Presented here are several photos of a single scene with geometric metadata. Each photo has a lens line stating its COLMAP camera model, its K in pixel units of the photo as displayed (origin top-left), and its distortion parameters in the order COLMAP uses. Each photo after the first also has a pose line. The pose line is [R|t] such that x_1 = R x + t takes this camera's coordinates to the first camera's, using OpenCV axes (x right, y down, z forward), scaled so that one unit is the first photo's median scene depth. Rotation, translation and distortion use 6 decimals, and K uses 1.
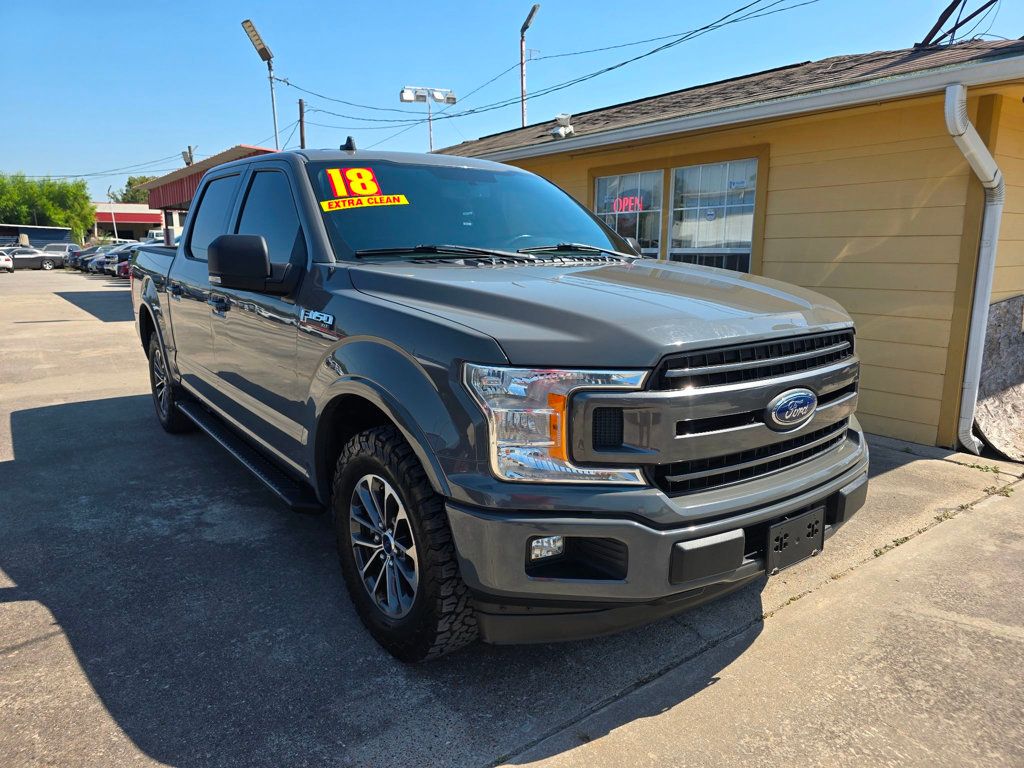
lens RADIAL K [[694.1, 0, 511.6], [0, 694.1, 385.9], [0, 0, 1]] dist [0.023898, 0.002499]
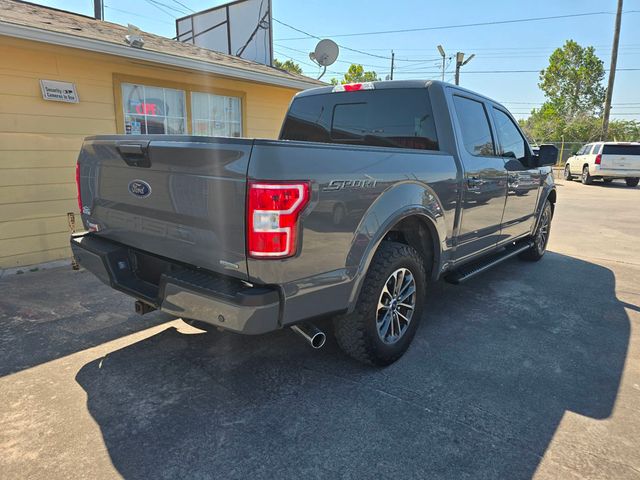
lens RADIAL K [[433.8, 0, 319.7], [0, 433.8, 240.7], [0, 0, 1]] dist [0.023898, 0.002499]
pose [[-0.244906, -0.197091, 0.949303, -1.283002], [0.171966, 0.954766, 0.242590, -0.293766], [-0.954174, 0.222659, -0.199935, 1.584918]]
